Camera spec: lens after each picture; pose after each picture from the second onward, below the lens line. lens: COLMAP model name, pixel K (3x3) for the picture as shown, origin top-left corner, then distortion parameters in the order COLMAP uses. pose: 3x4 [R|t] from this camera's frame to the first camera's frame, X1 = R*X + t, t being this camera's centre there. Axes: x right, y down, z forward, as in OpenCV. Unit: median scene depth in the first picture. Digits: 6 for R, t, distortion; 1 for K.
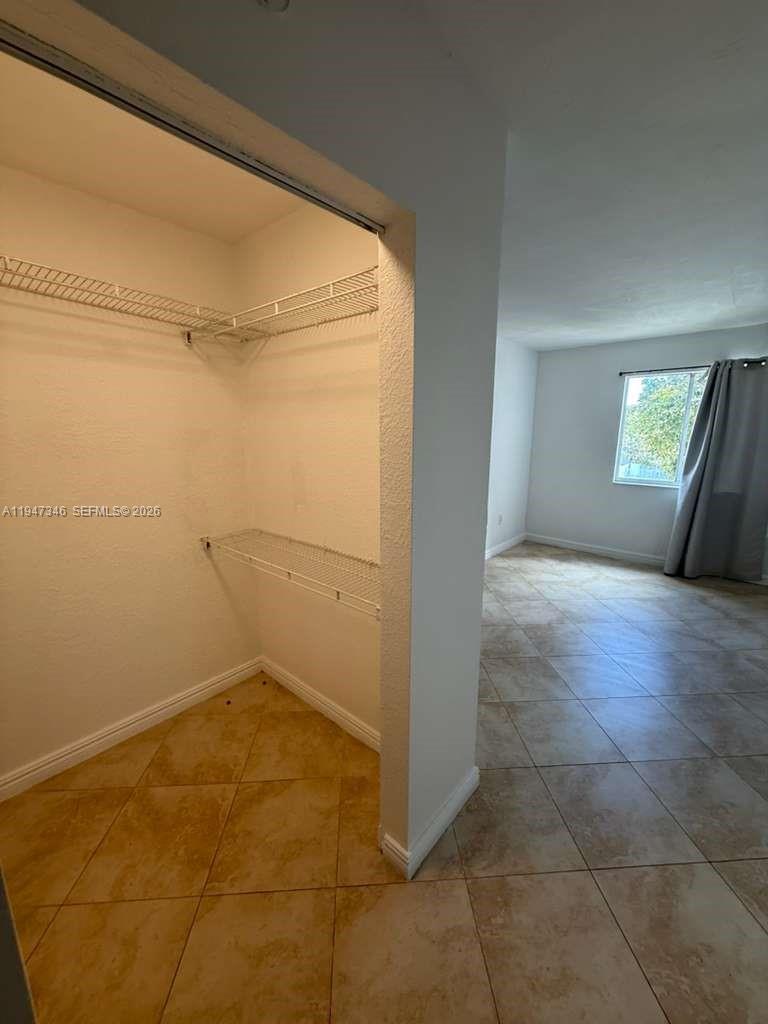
lens RADIAL K [[409.0, 0, 383.6], [0, 409.0, 508.5], [0, 0, 1]] dist [0.001102, 0.000149]
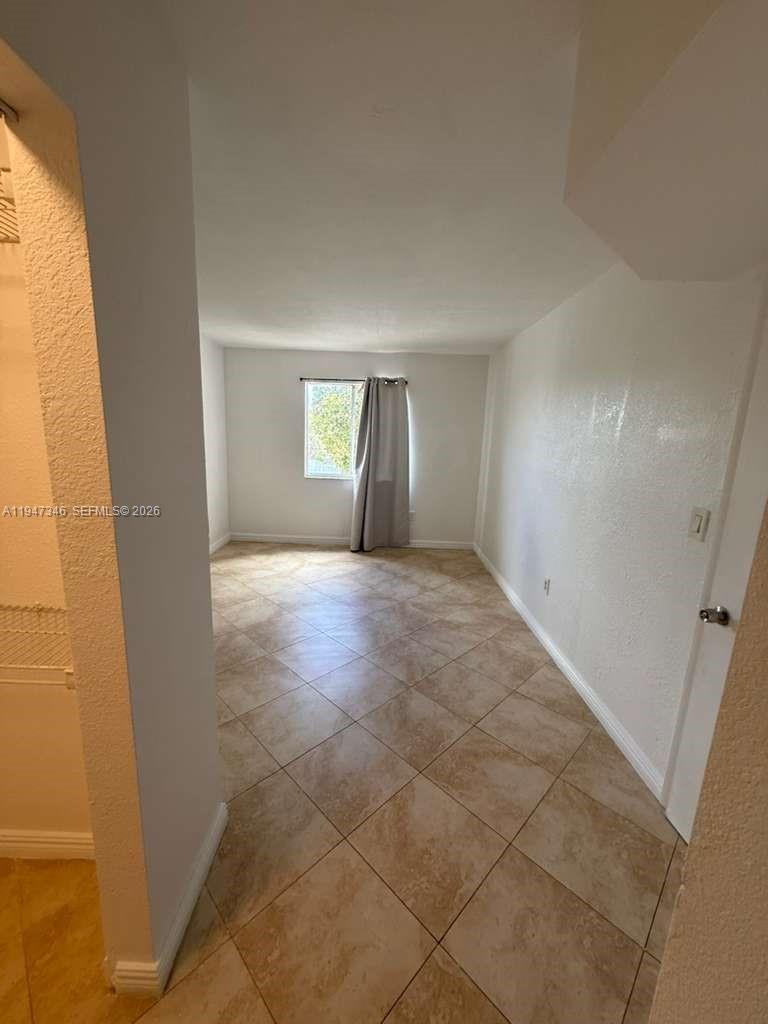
lens RADIAL K [[407.6, 0, 383.5], [0, 407.6, 509.5], [0, 0, 1]] dist [0.001677, 0.000066]
pose [[0.749185, -0.098776, 0.654954, -0.016651], [0.093529, 0.994686, 0.043028, -0.005928], [-0.655724, 0.029021, 0.754442, 0.042269]]
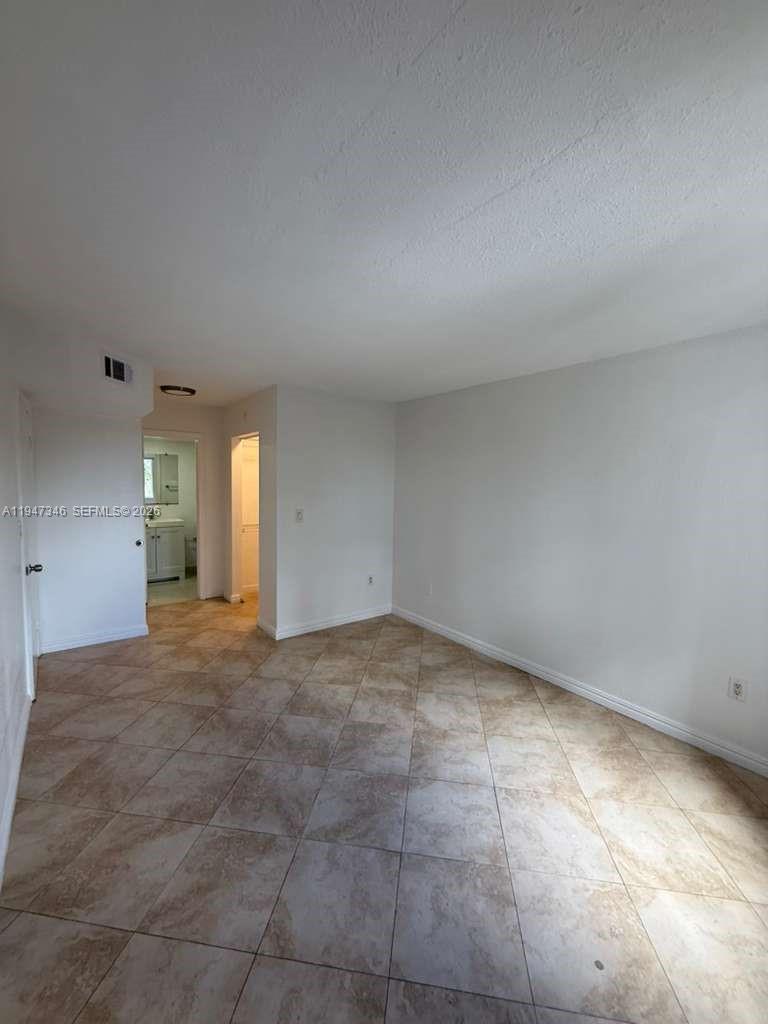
lens RADIAL K [[409.0, 0, 383.6], [0, 409.0, 508.5], [0, 0, 1]] dist [0.001102, 0.000149]
pose [[-0.197827, 0.062864, -0.978219, 1.206622], [-0.211706, 0.971649, 0.105256, -0.206577], [0.957103, 0.227917, -0.178909, 0.961410]]
